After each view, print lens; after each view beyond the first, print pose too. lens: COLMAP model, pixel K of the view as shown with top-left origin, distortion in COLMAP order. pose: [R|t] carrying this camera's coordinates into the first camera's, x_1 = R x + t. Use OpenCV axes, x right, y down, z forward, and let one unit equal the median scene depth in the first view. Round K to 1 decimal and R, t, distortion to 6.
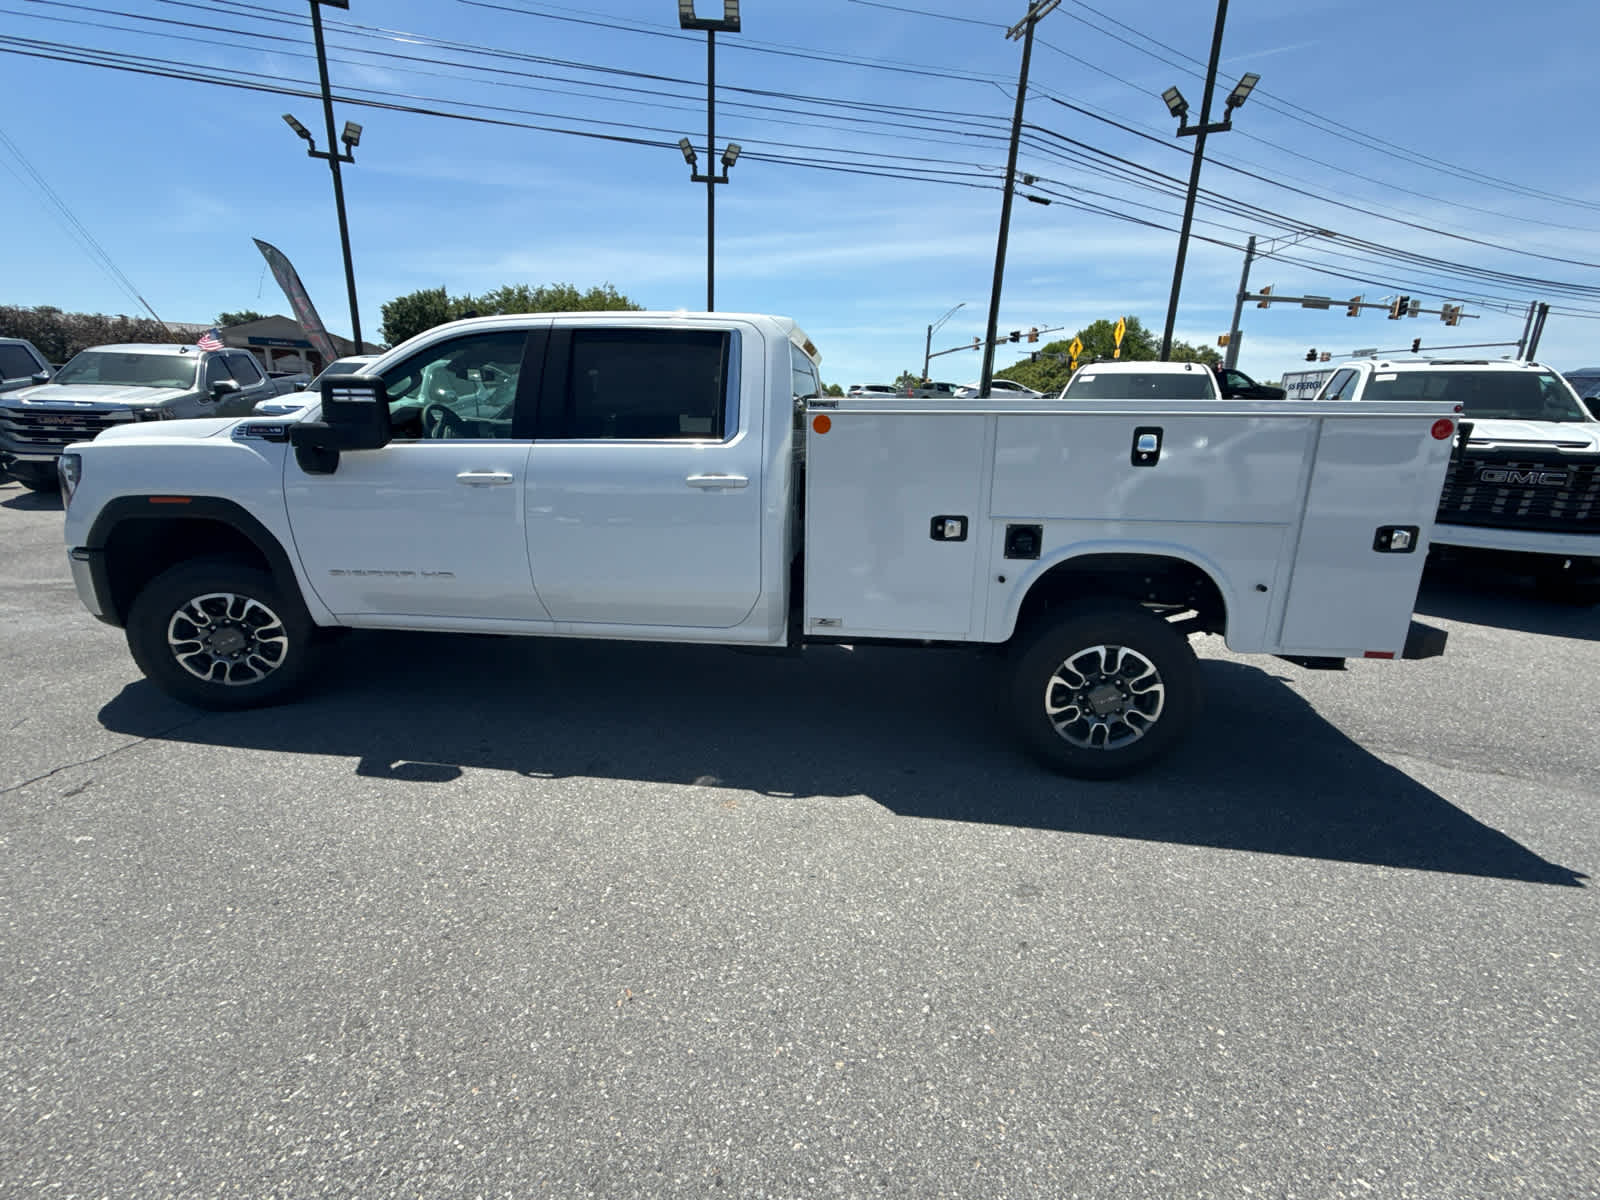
lens RADIAL K [[673.5, 0, 801.7], [0, 673.5, 601.2], [0, 0, 1]] dist [0.000313, 0.000143]
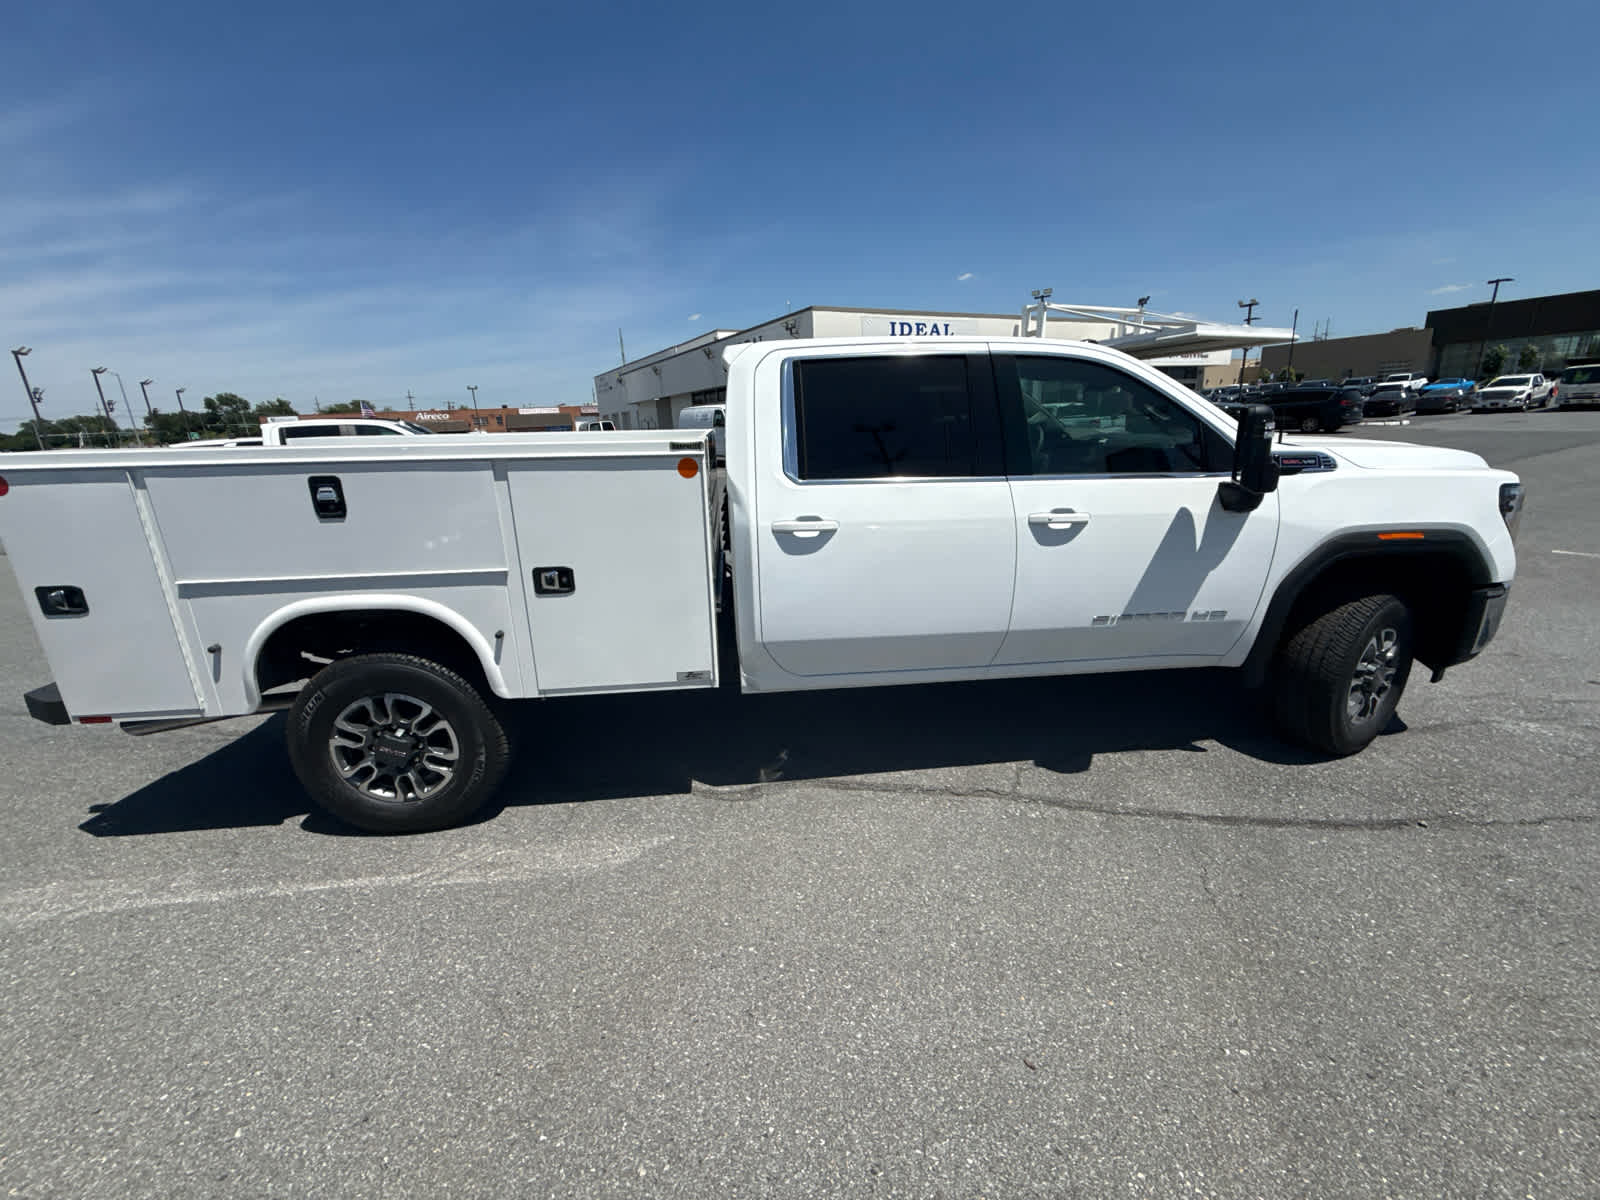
lens RADIAL K [[635.5, 0, 801.3], [0, 635.5, 602.9], [0, 0, 1]] dist [0.001370, -0.000144]
pose [[-0.975036, 0.069926, -0.210748, 0.129416], [-0.046565, 0.863622, 0.501985, -0.612289], [0.217109, 0.499267, -0.838806, 2.167463]]
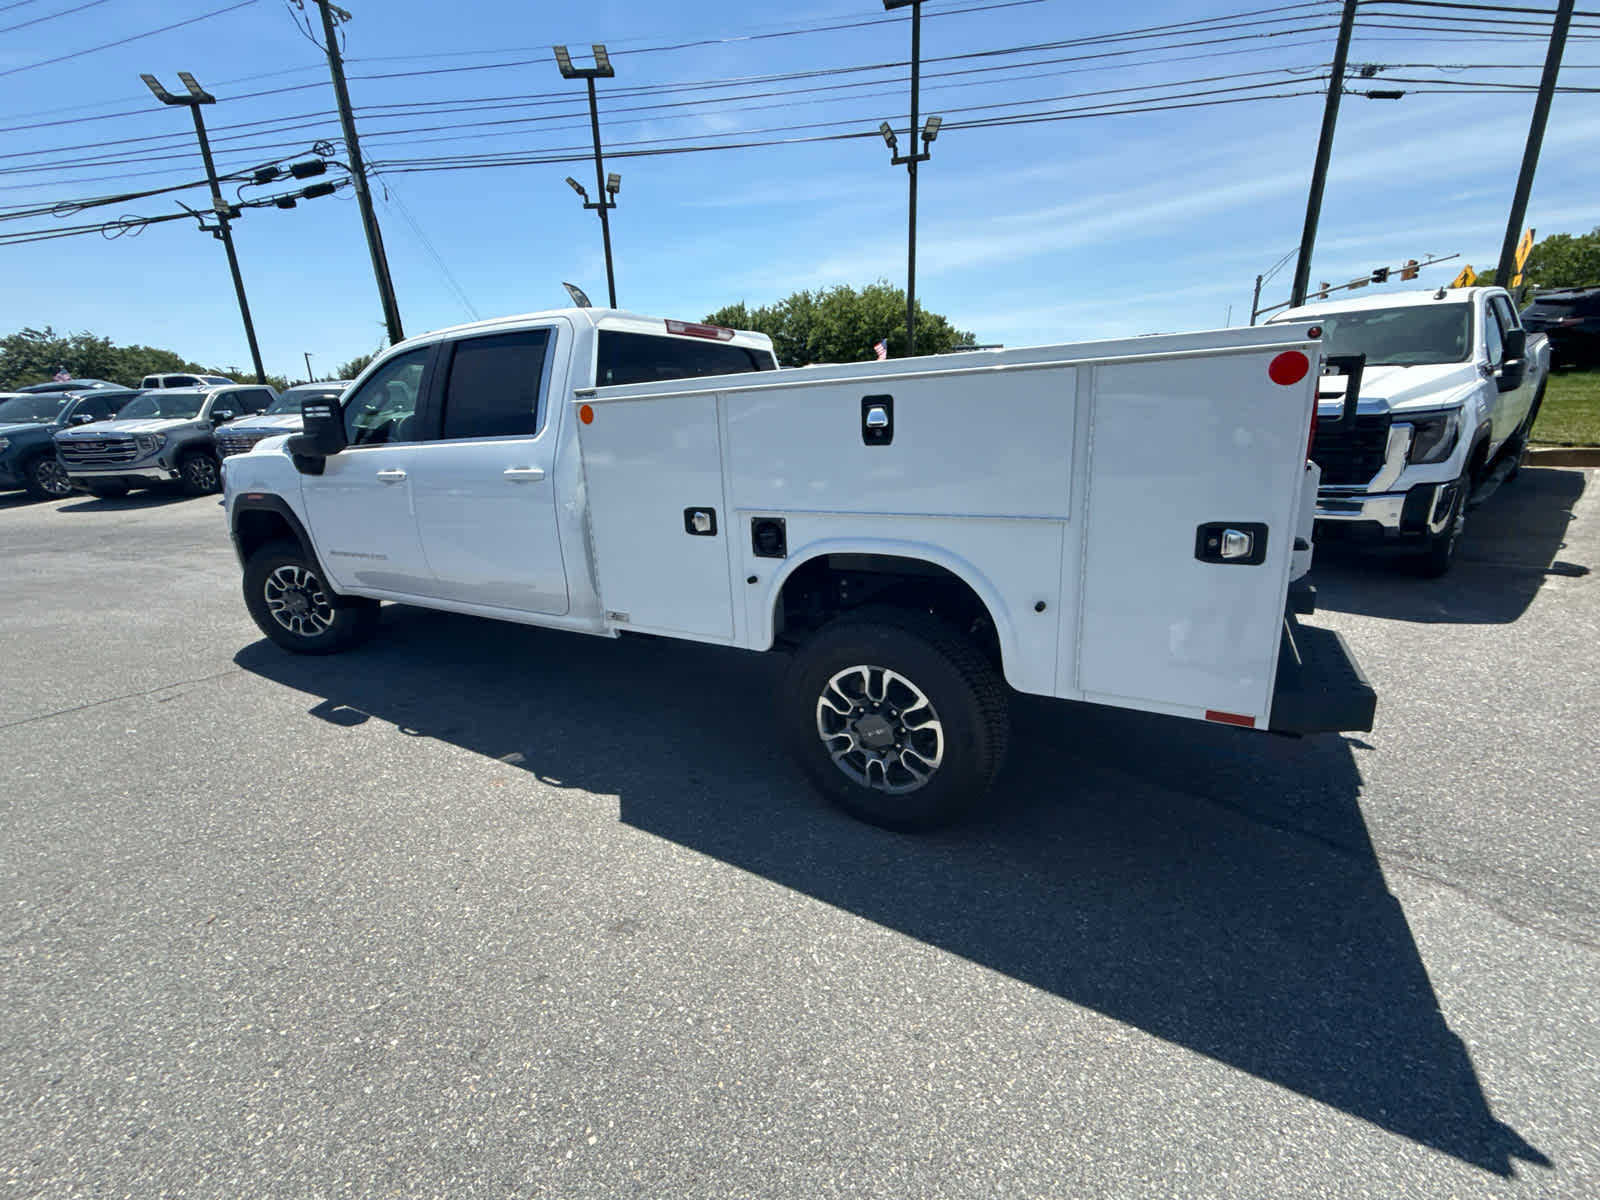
lens RADIAL K [[673.5, 0, 800.1], [0, 673.5, 602.5], [0, 0, 1]] dist [0.000313, 0.000143]
pose [[0.913515, 0.056254, -0.402897, 0.617362], [-0.049684, 0.998407, 0.026750, -0.025908], [0.403760, -0.004419, 0.914854, 0.190876]]
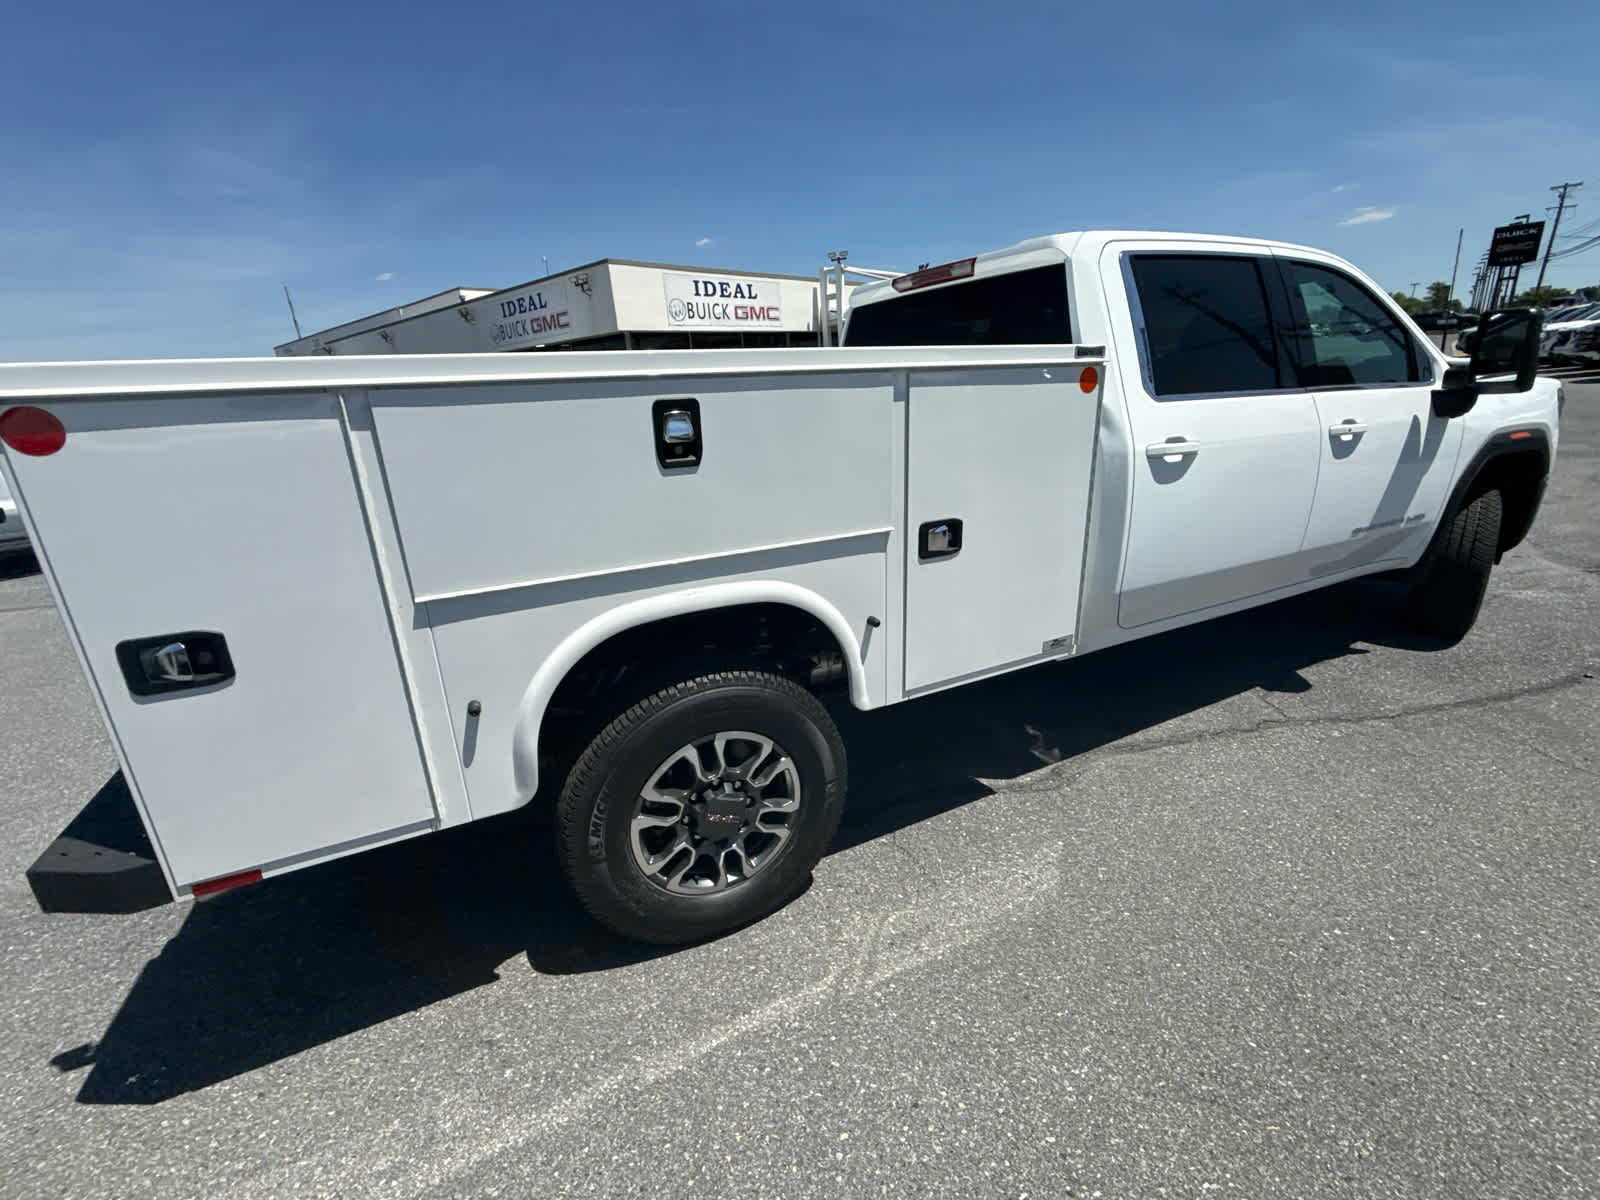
lens RADIAL K [[673.5, 0, 801.2], [0, 673.5, 603.2], [0, 0, 1]] dist [0.000313, 0.000143]
pose [[-0.836400, 0.192872, -0.513065, 0.674481], [-0.103818, 0.863357, 0.493799, -0.472780], [0.538198, 0.466279, -0.702088, 1.832434]]
